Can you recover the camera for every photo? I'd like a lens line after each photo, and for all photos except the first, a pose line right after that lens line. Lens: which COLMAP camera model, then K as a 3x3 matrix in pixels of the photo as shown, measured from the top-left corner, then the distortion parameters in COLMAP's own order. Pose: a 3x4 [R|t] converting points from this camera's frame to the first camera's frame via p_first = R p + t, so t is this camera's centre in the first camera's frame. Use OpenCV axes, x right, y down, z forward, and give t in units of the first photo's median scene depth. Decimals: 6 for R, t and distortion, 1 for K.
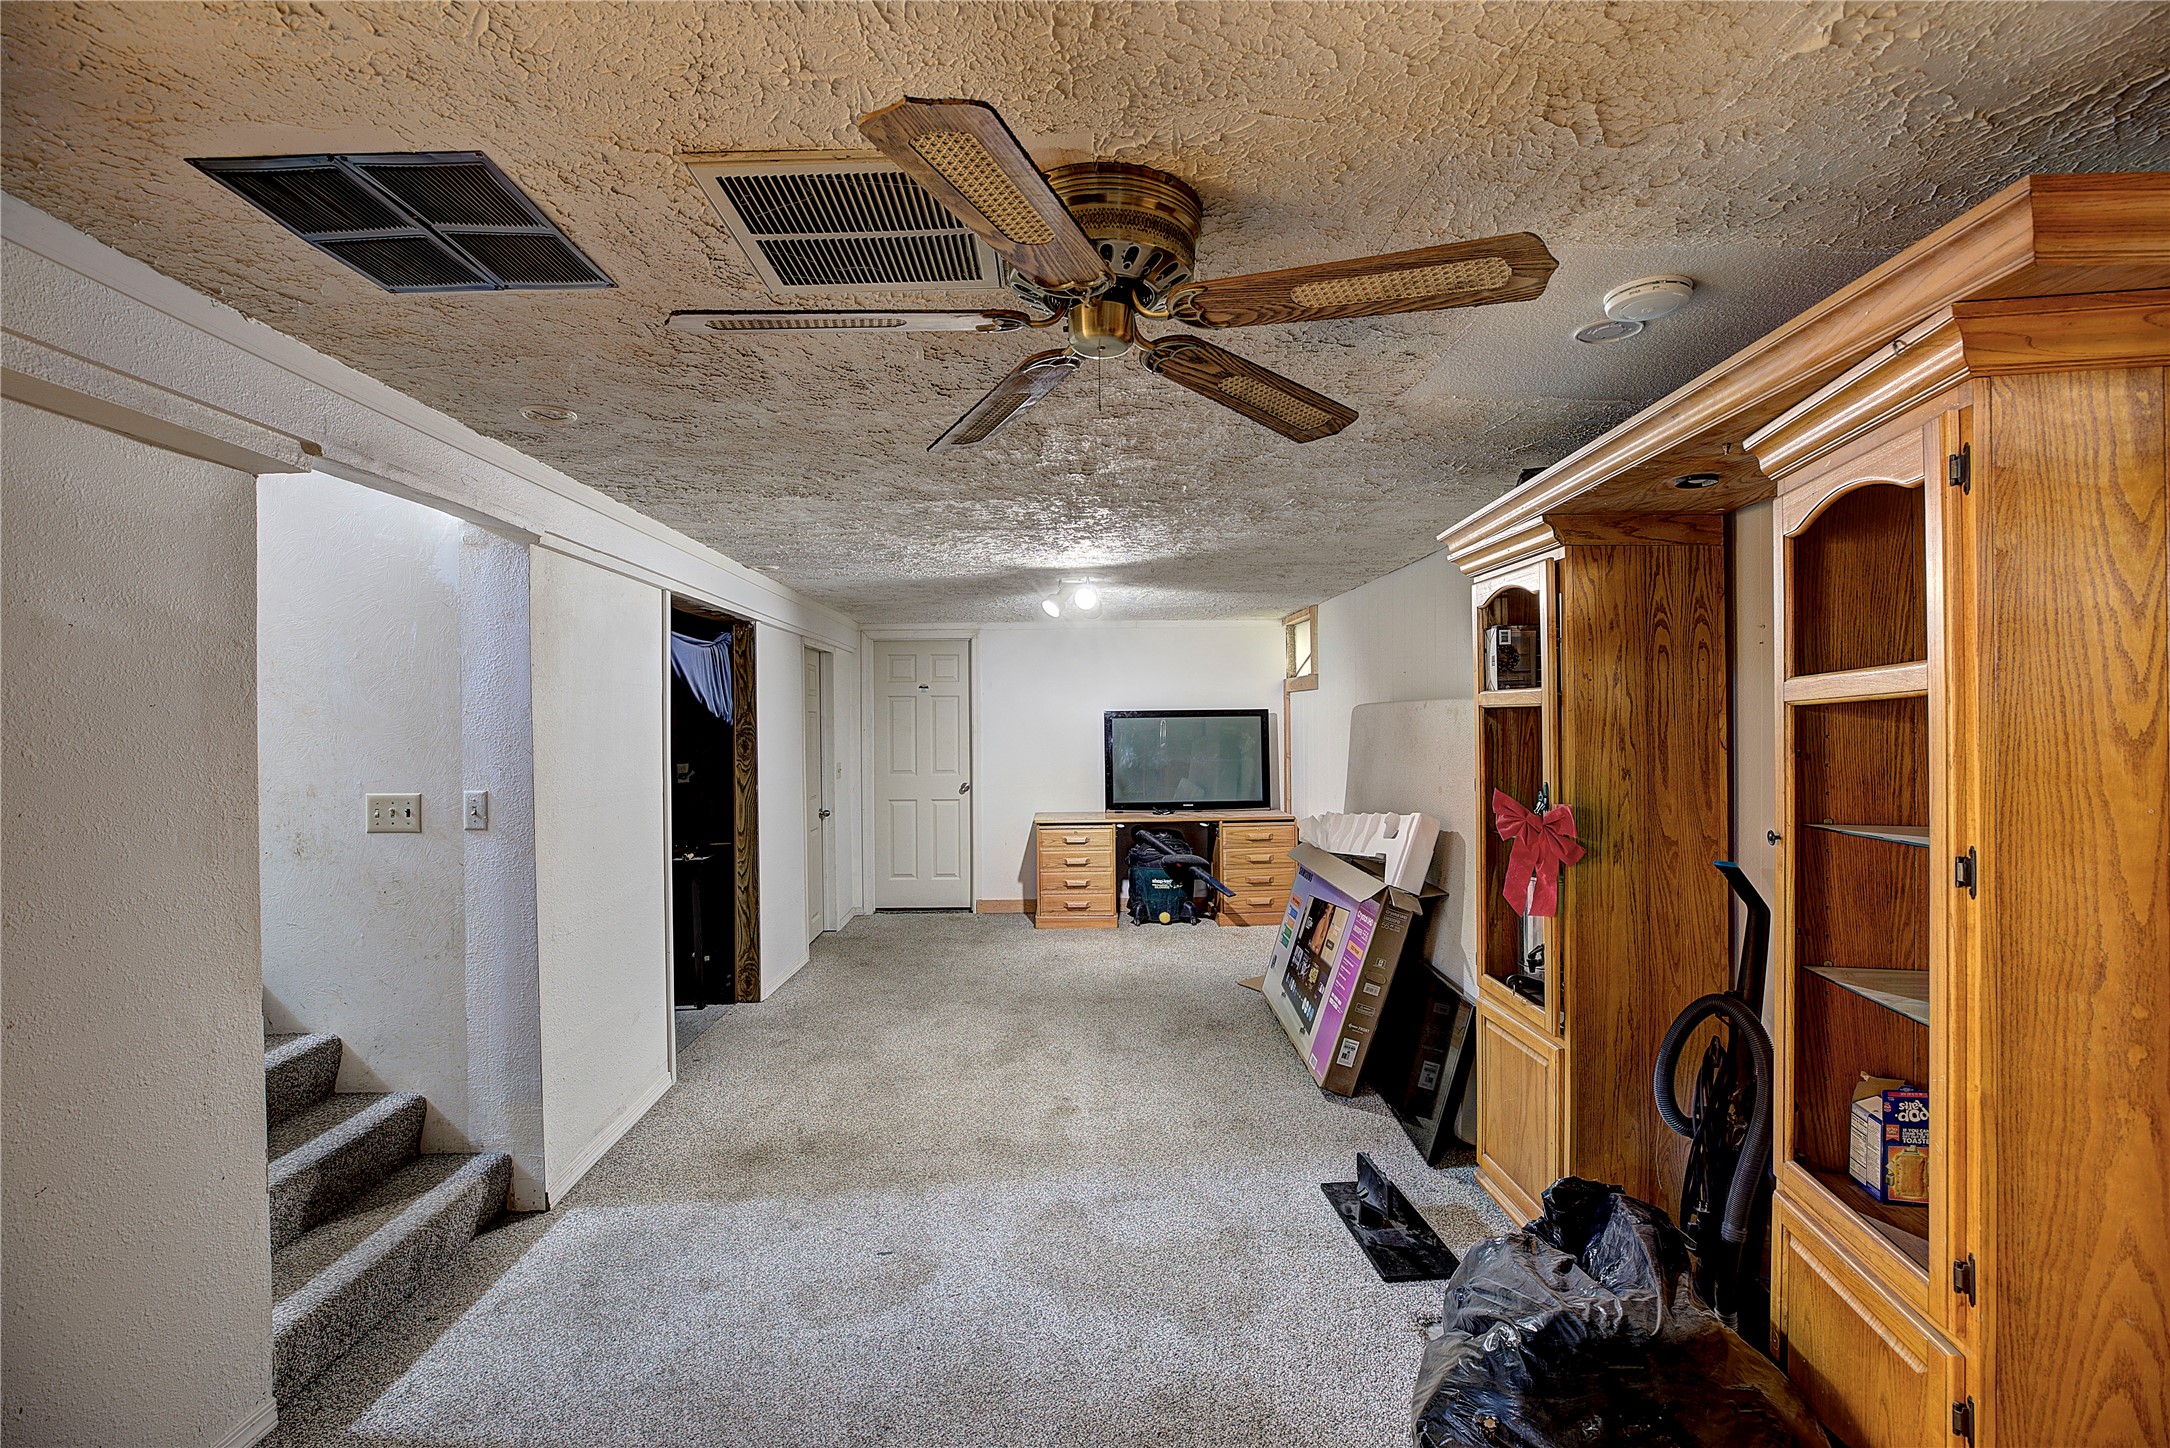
lens RADIAL K [[986.7, 0, 1084.3], [0, 986.7, 725.6], [0, 0, 1]] dist [-0.043780, 0.011595]
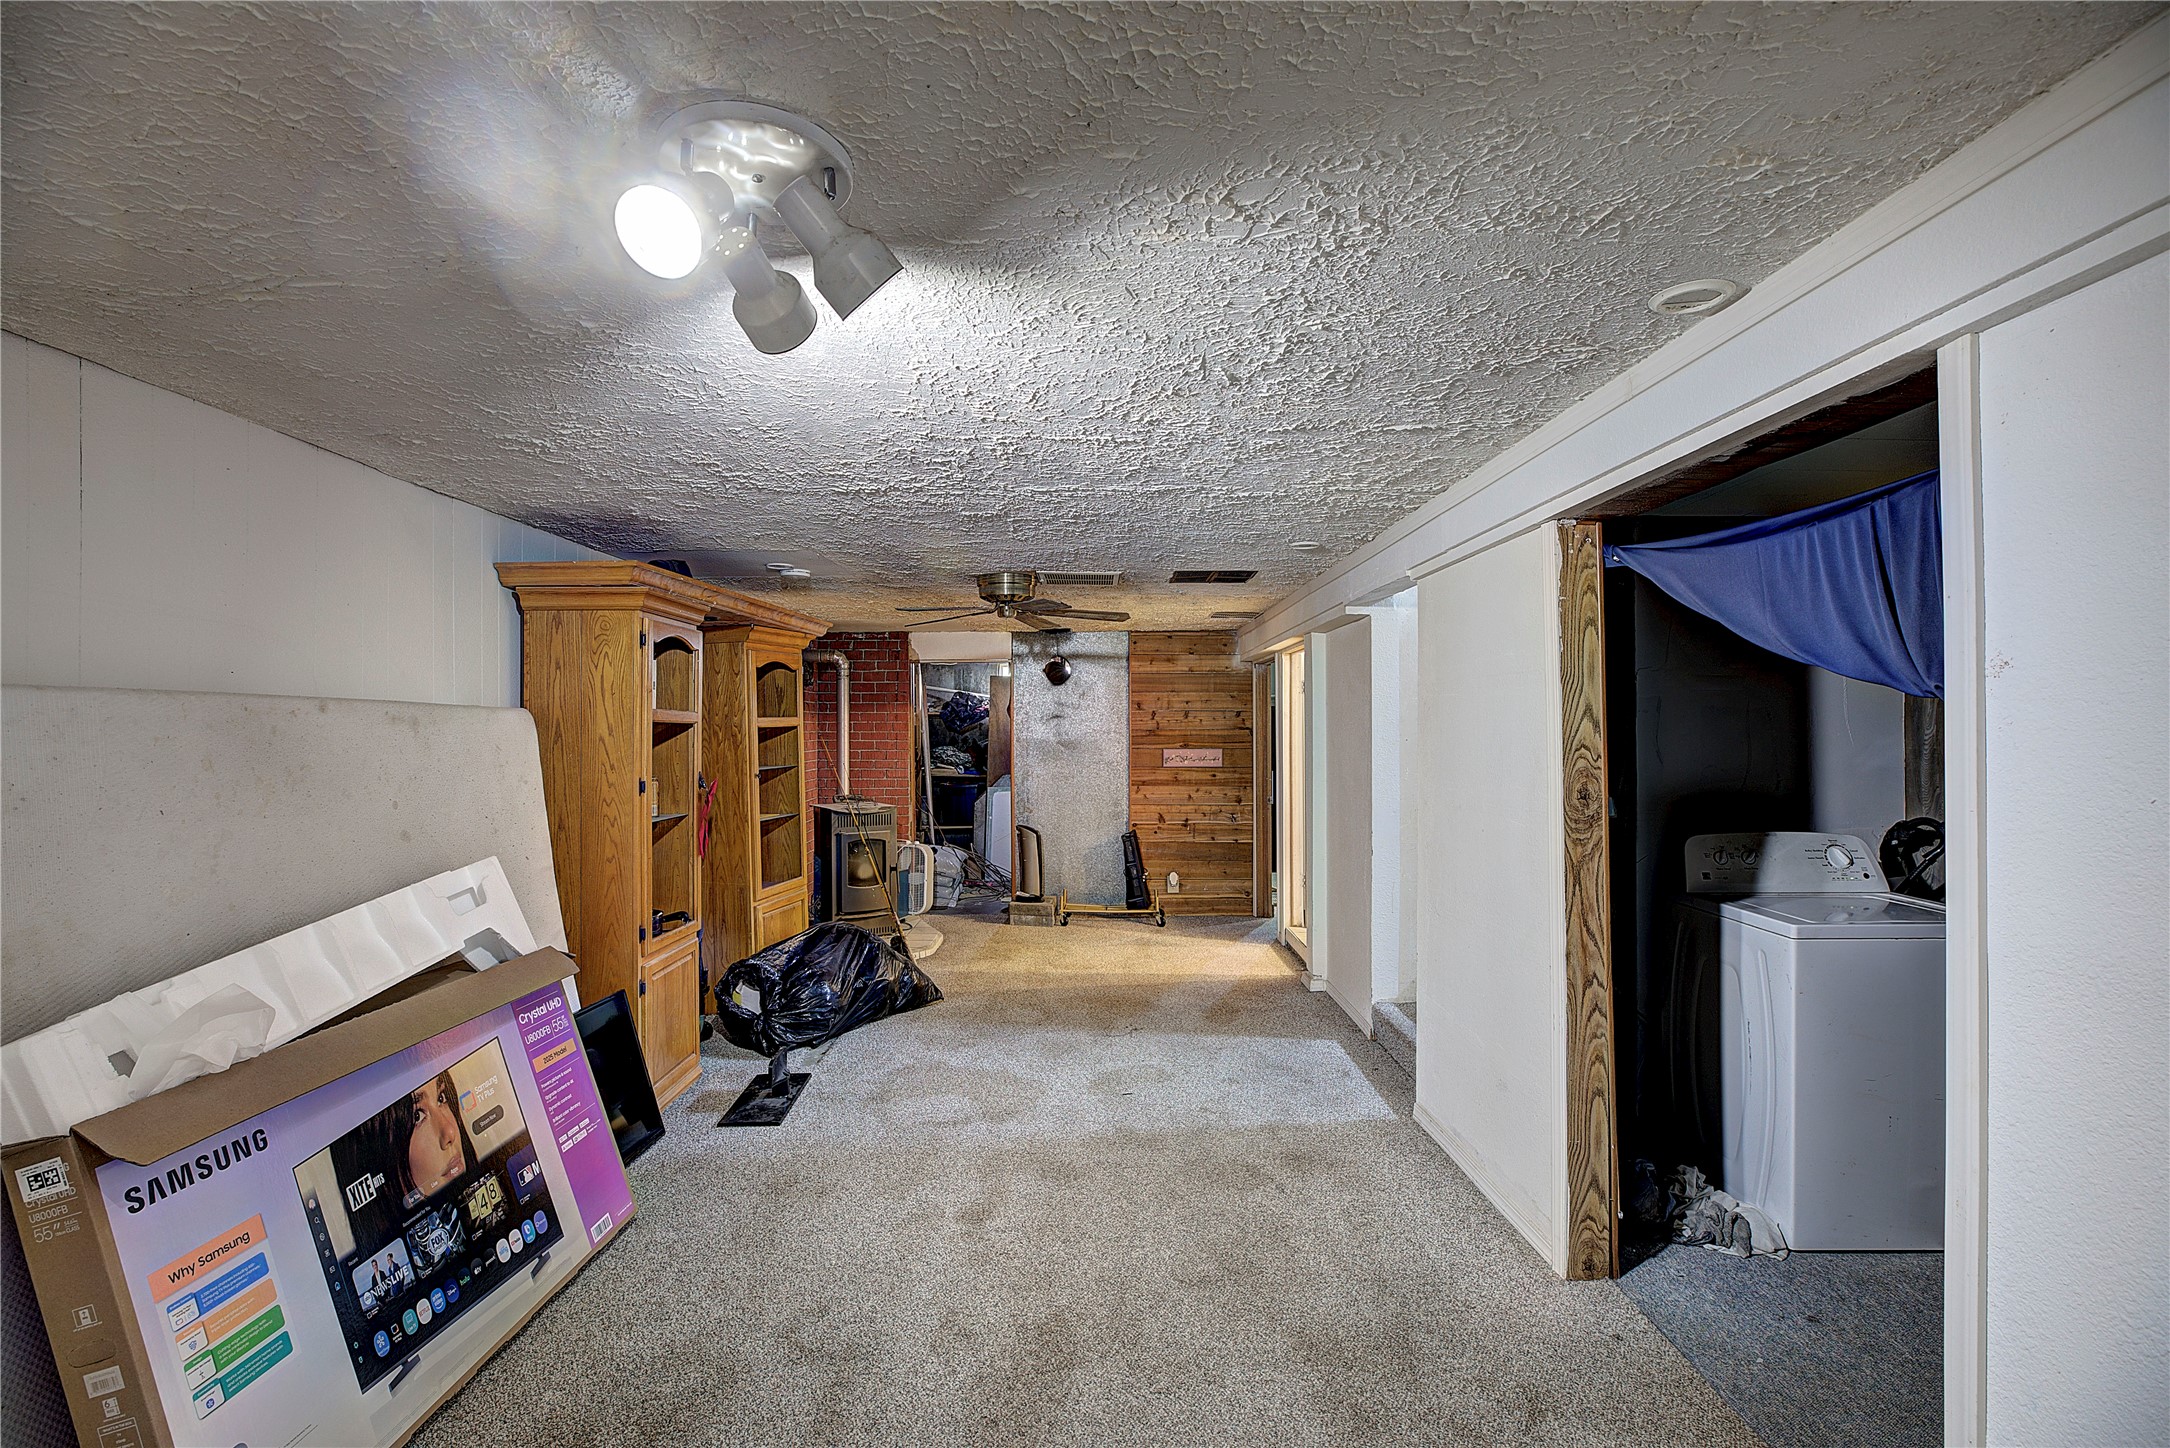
lens RADIAL K [[986.7, 0, 1079.9], [0, 986.7, 725.0], [0, 0, 1]] dist [-0.043780, 0.011595]
pose [[-0.999386, 0.012232, 0.032837, -0.167863], [0.012061, 0.999913, -0.005414, 0.000283], [-0.032900, -0.005014, -0.999446, 2.191294]]
